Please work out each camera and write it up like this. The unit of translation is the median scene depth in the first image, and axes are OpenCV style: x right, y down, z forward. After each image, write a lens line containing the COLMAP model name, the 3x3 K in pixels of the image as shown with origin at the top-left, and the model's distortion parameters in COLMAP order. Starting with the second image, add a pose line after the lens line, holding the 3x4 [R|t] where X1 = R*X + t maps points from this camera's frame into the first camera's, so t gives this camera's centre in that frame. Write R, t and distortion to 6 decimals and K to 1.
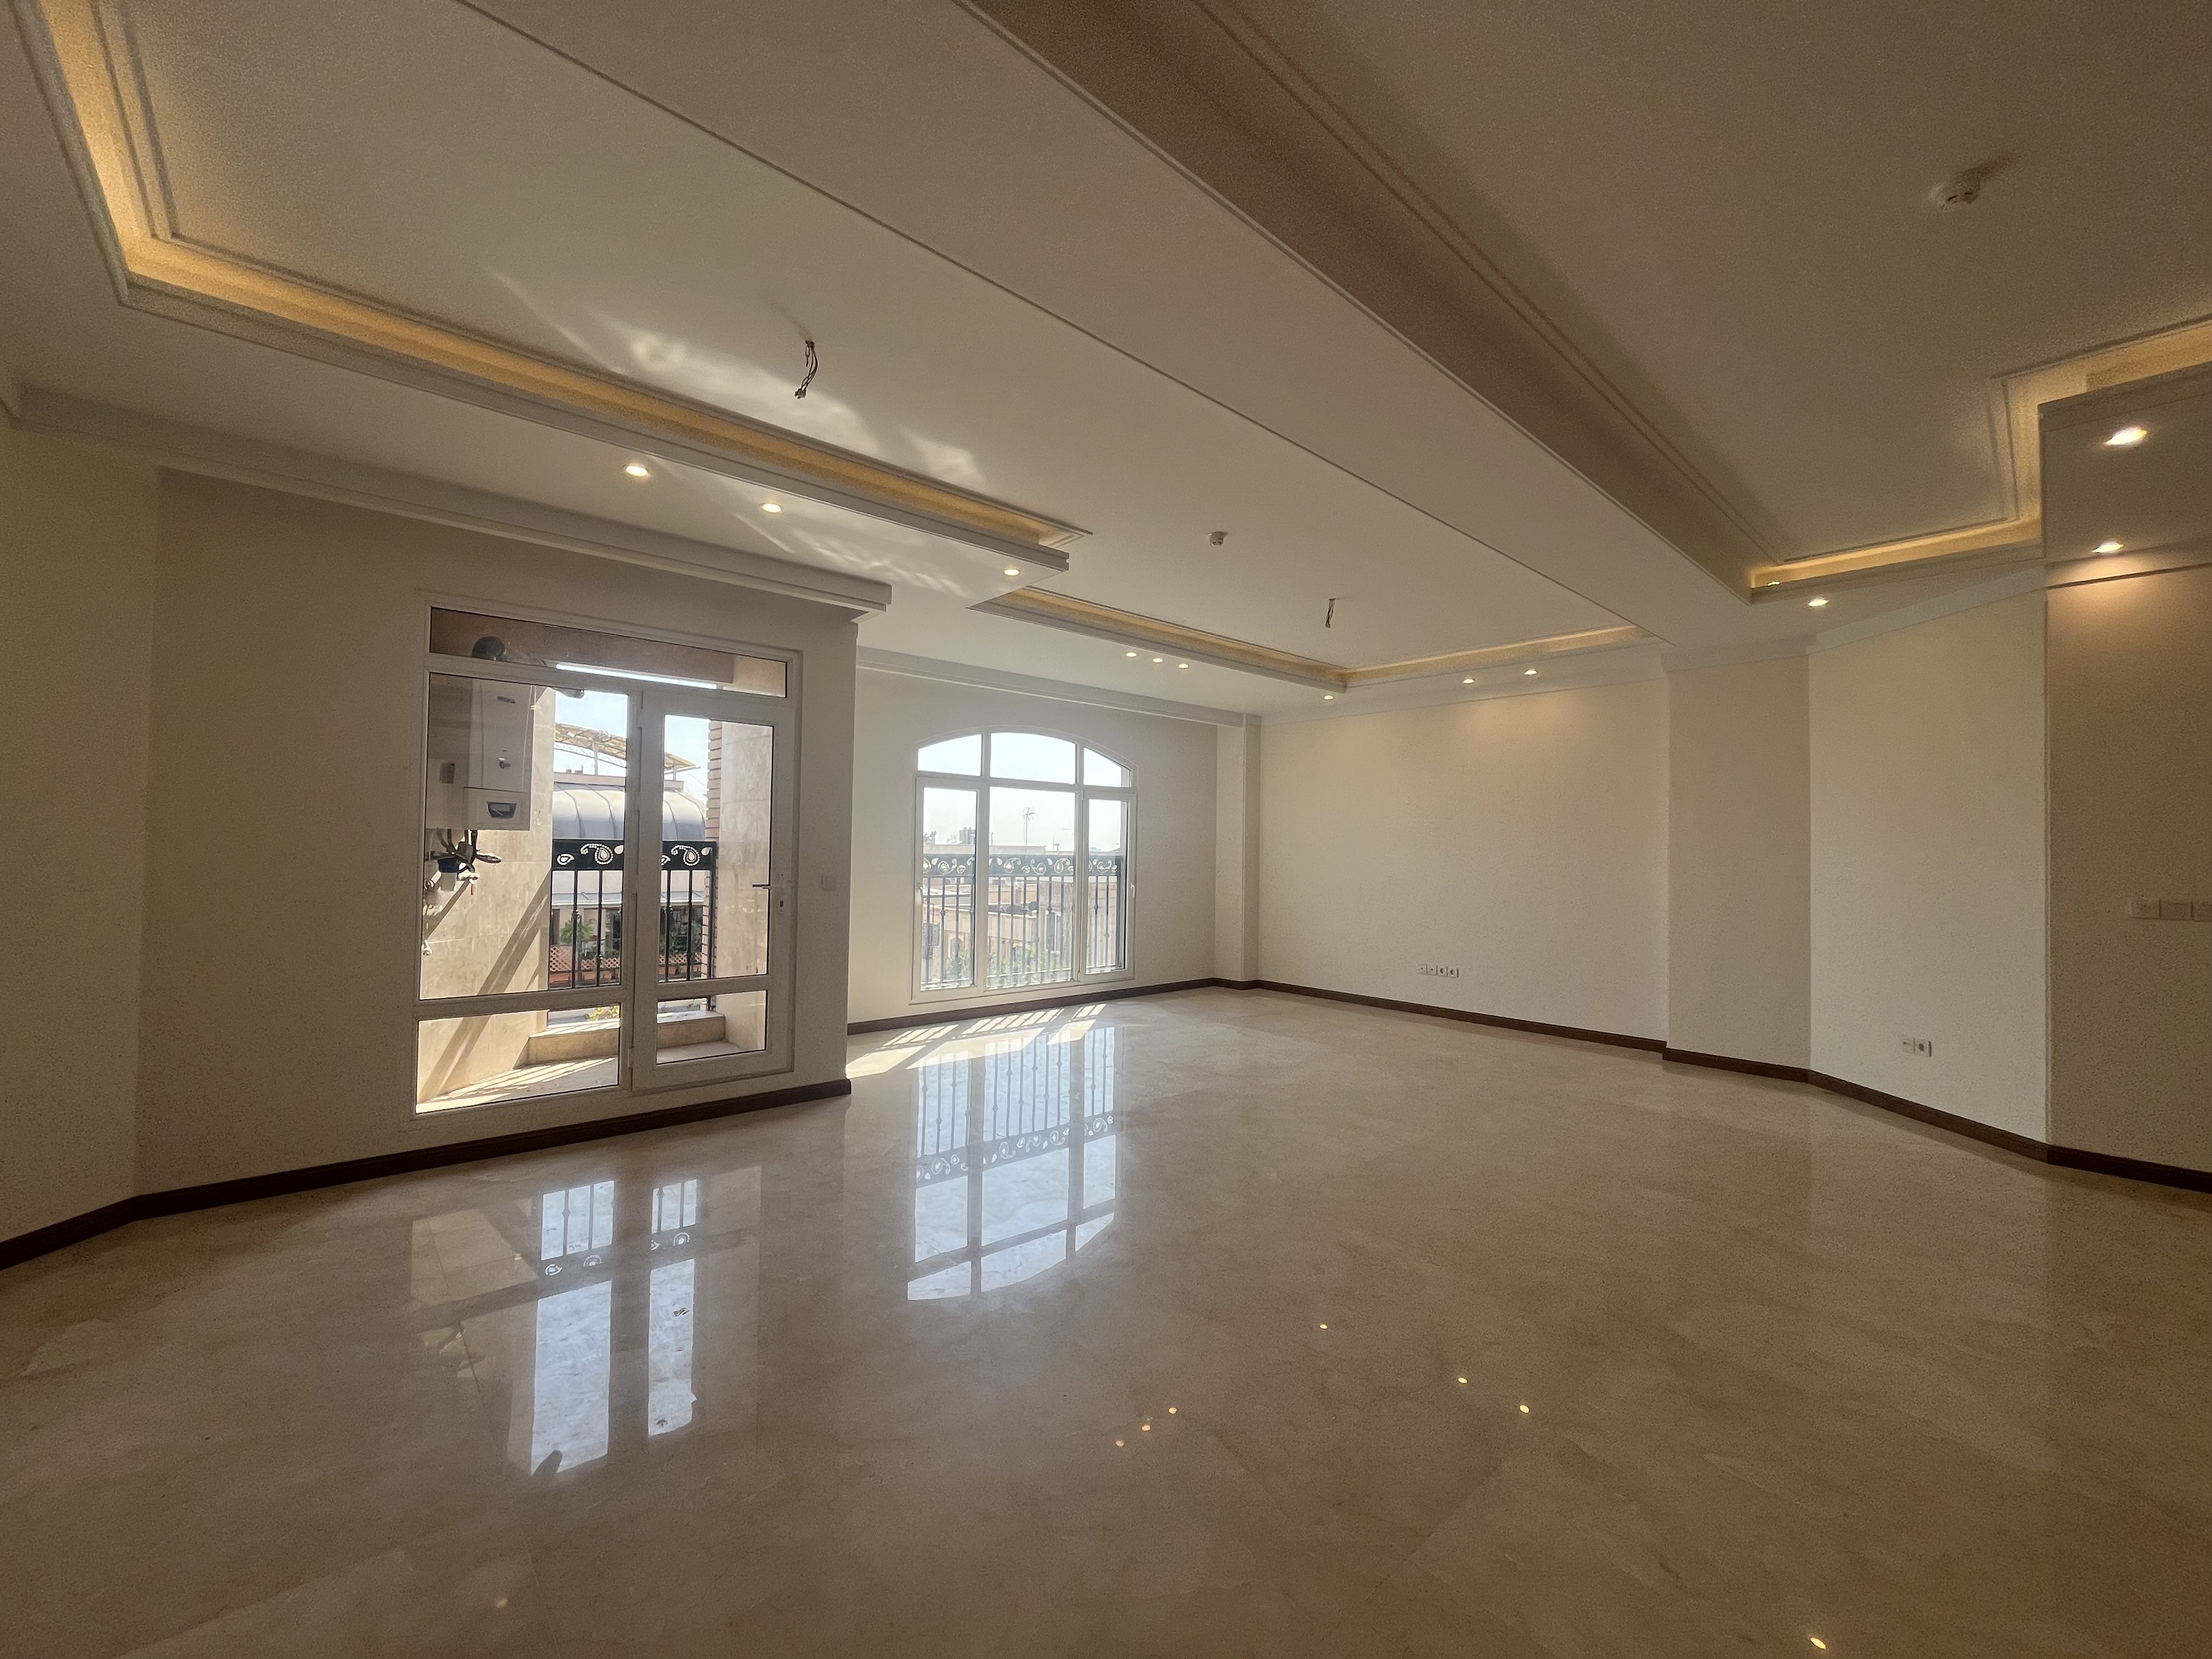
lens RADIAL K [[888.3, 0, 1102.0], [0, 888.3, 830.8], [0, 0, 1]] dist [-0.004947, 0.000161]
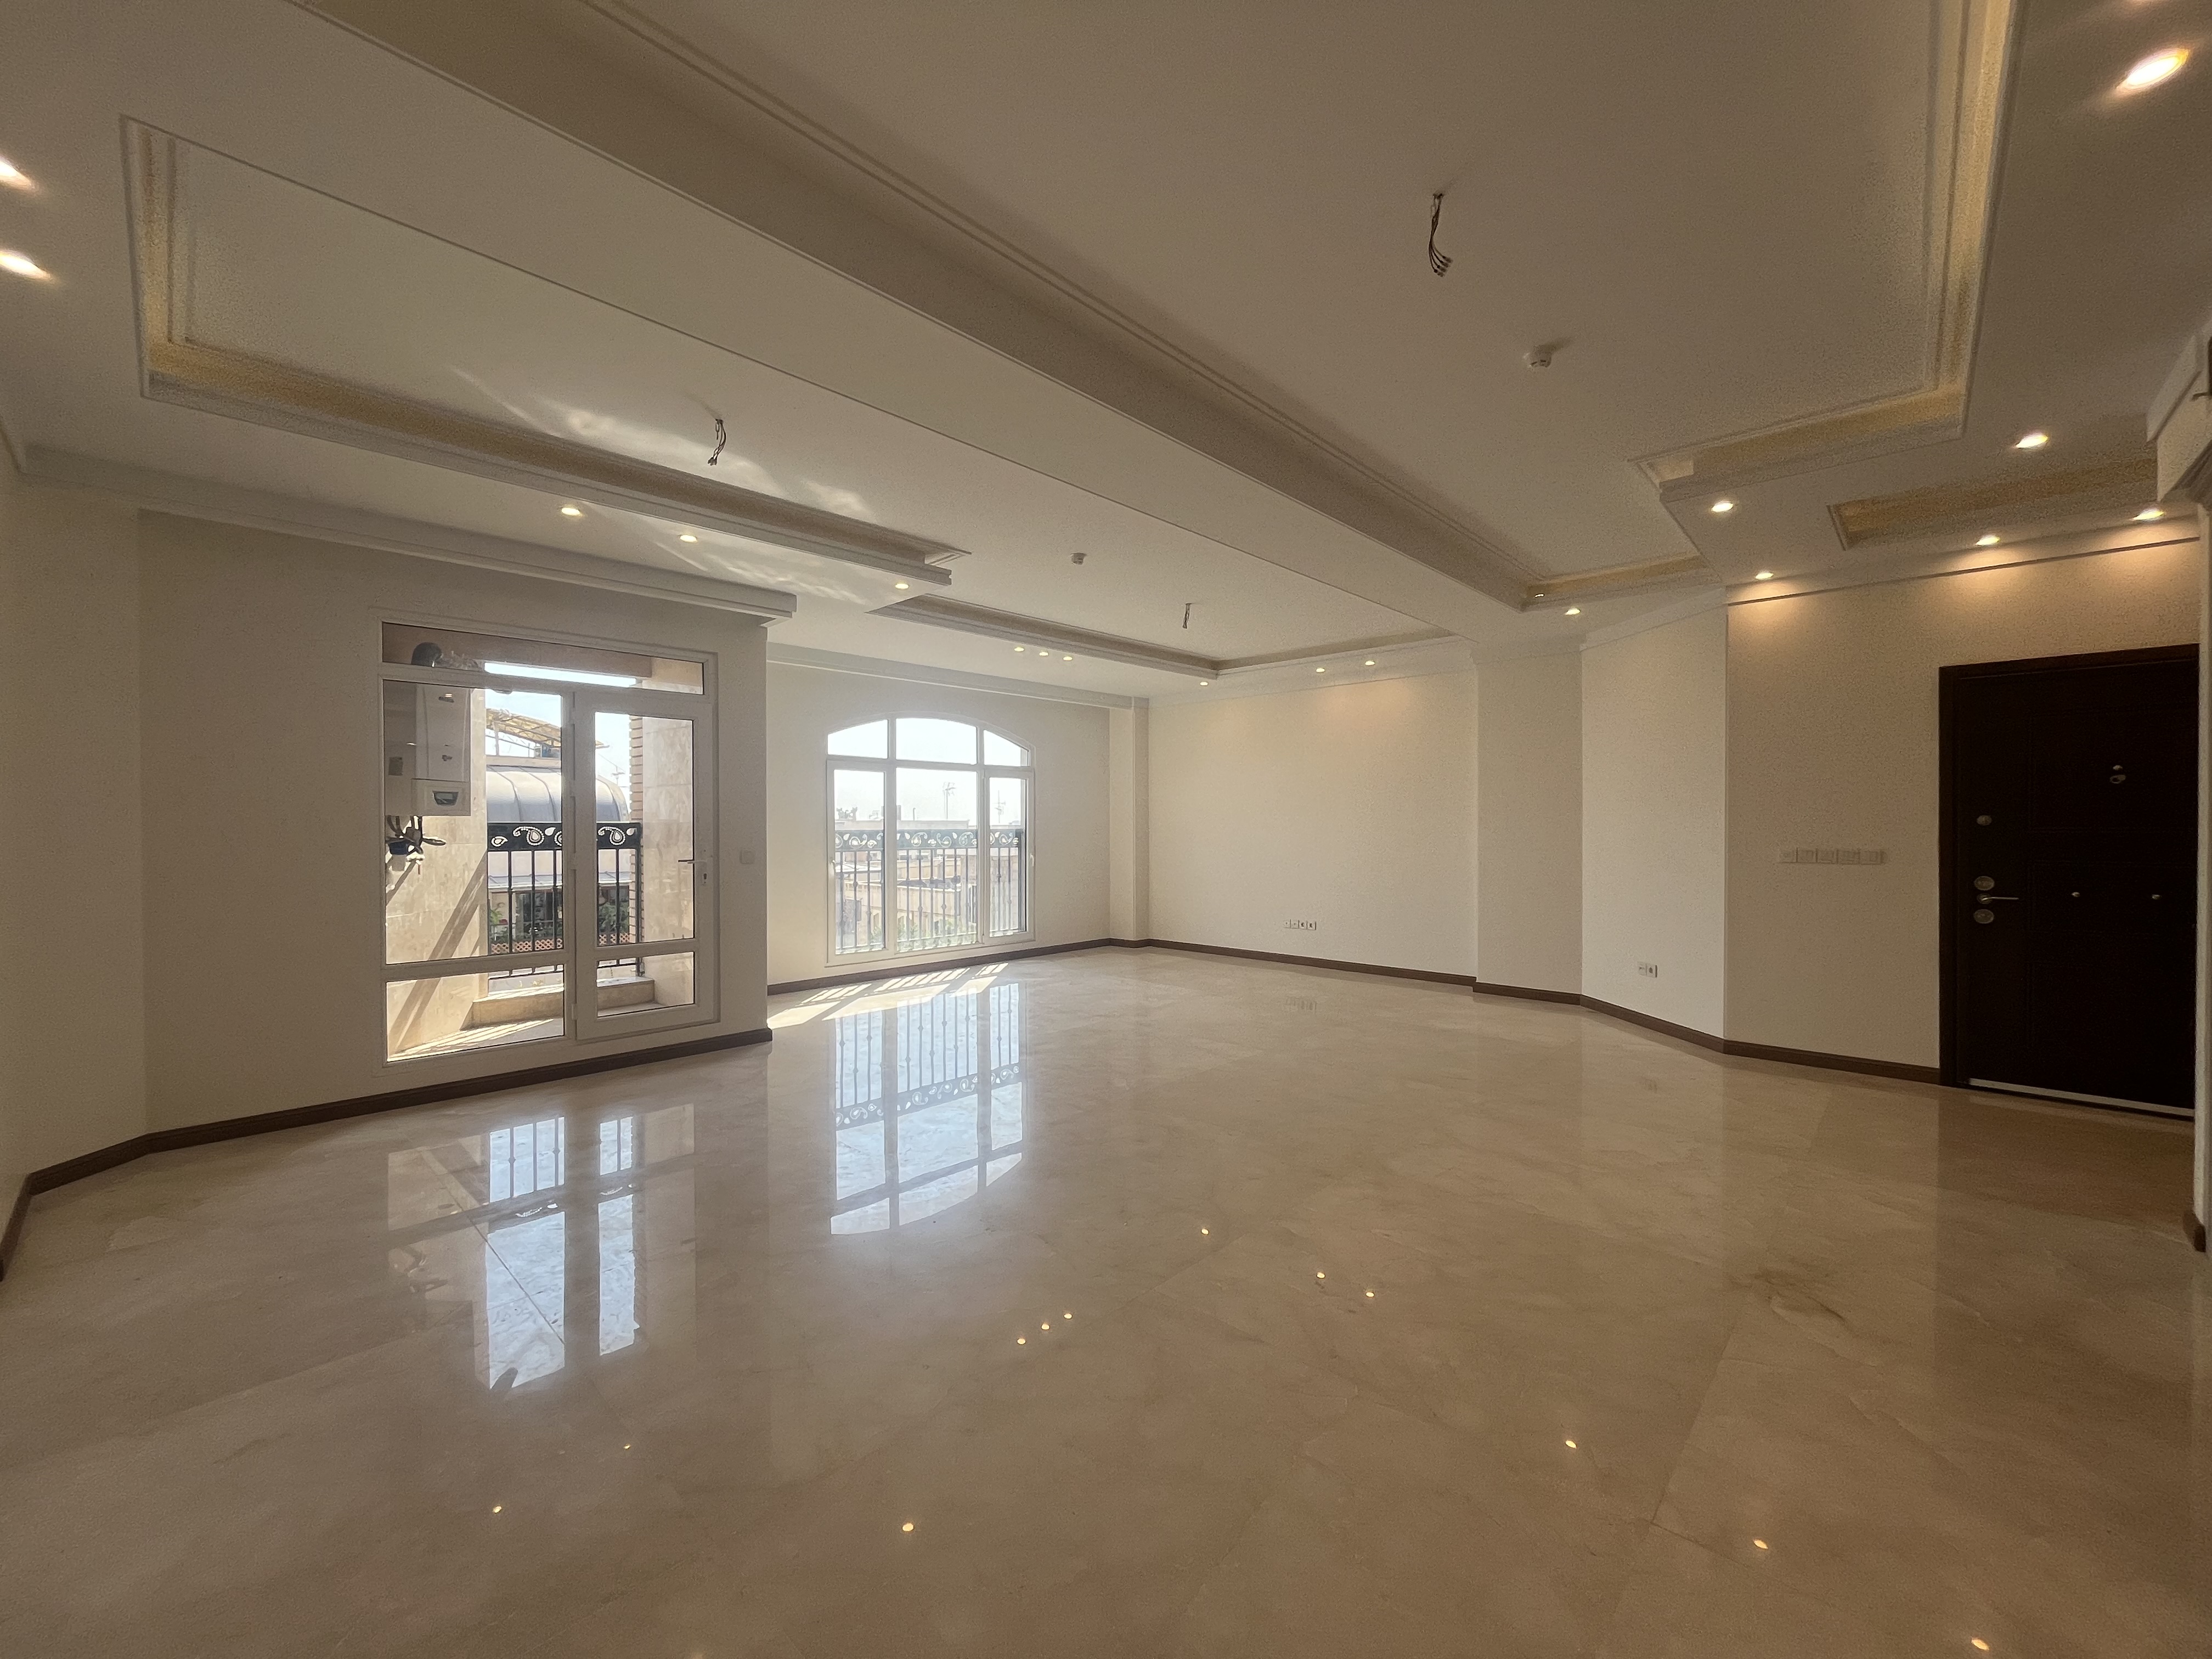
lens RADIAL K [[888.3, 0, 1102.0], [0, 888.3, 830.8], [0, 0, 1]] dist [-0.004947, 0.000161]
pose [[0.996424, -0.018366, 0.082472, 0.046102], [0.015832, 0.999385, 0.031279, -0.003201], [-0.082996, -0.029862, 0.996102, -0.149824]]
